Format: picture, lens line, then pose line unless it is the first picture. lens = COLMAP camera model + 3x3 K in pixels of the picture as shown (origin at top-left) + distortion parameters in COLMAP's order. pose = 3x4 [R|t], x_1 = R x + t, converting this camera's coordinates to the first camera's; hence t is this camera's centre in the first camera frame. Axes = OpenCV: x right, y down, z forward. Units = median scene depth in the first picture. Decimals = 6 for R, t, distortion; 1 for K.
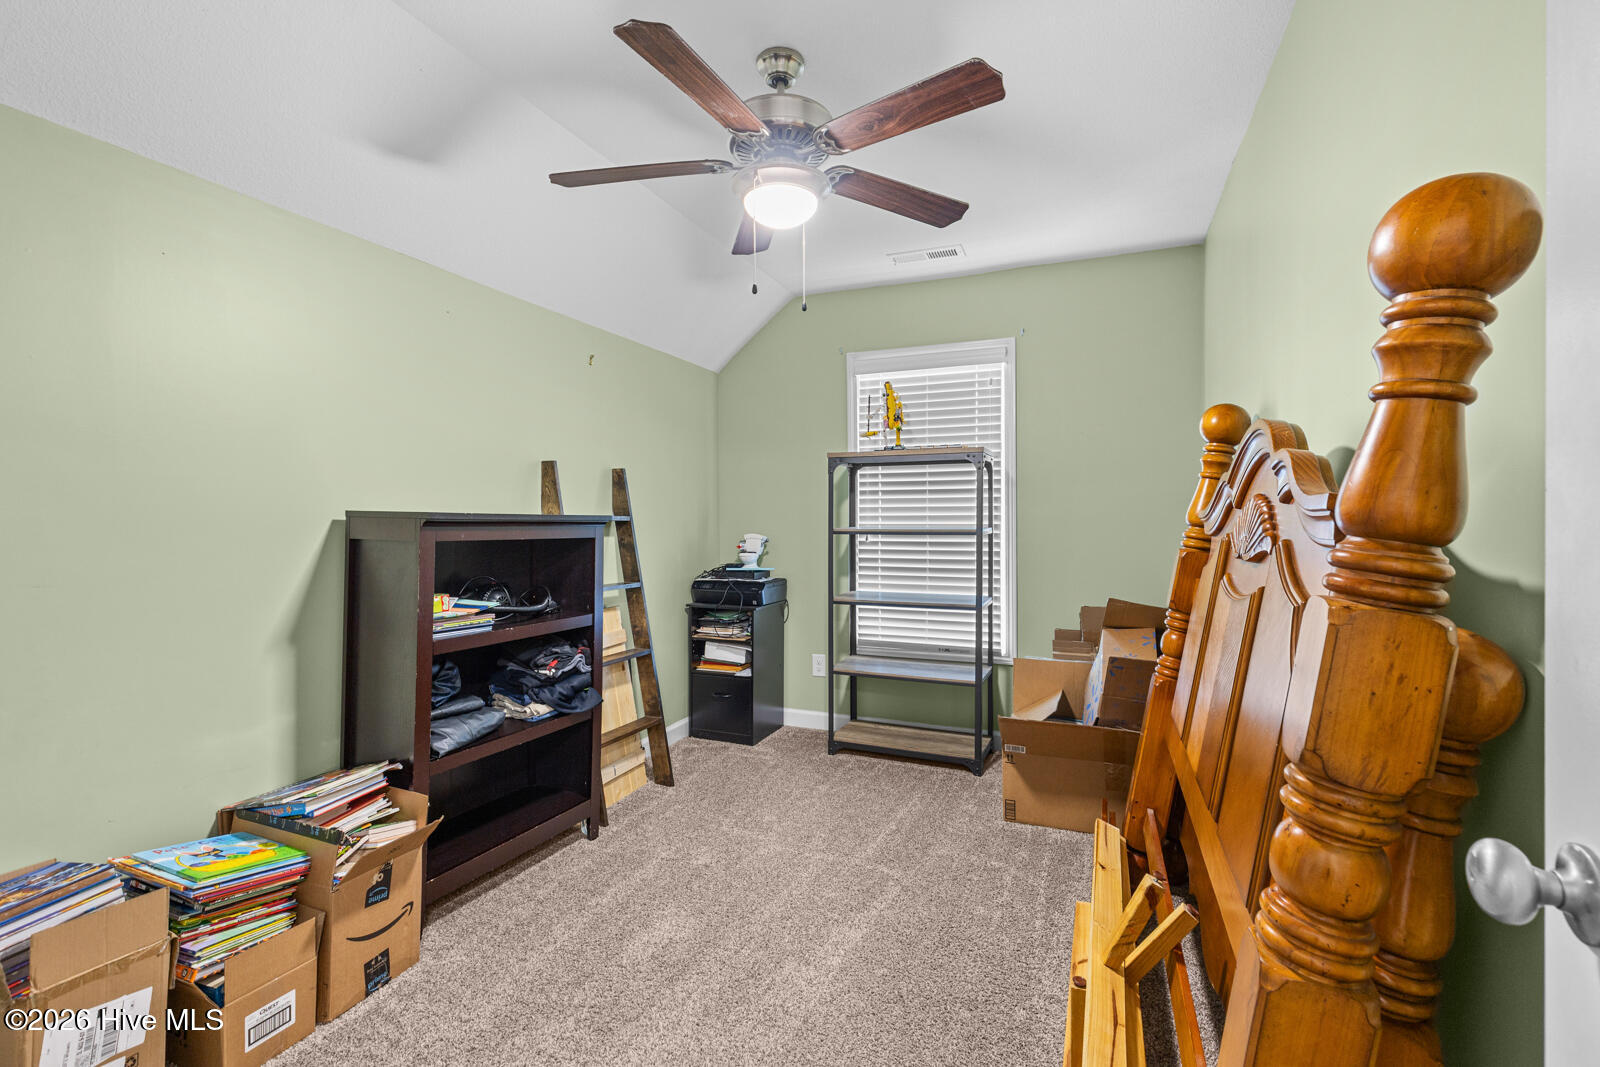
lens RADIAL K [[726.2, 0, 802.3], [0, 726.2, 526.8], [0, 0, 1]] dist [-0.002662, -0.000354]
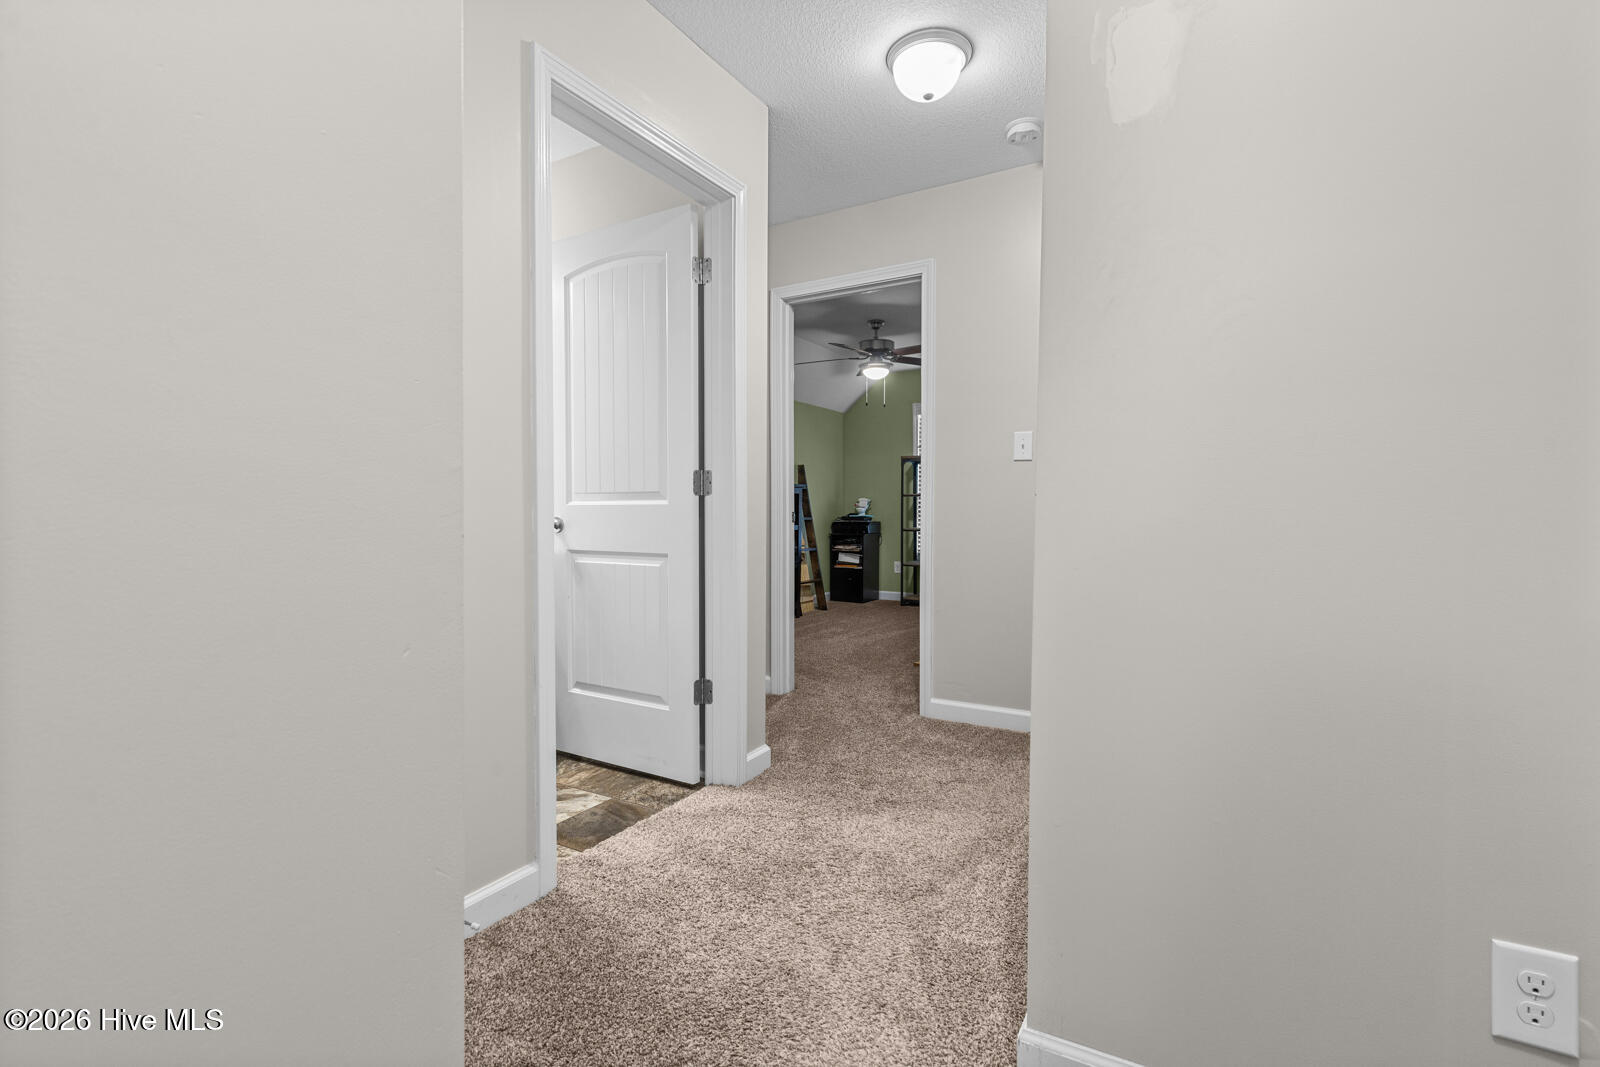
lens RADIAL K [[726.2, 0, 806.2], [0, 726.2, 535.8], [0, 0, 1]] dist [-0.002662, -0.000354]
pose [[0.991107, 0.002768, -0.133037, 0.040547], [-0.000920, 0.999902, 0.013951, 0.085255], [0.133062, -0.013704, 0.991013, -0.960209]]
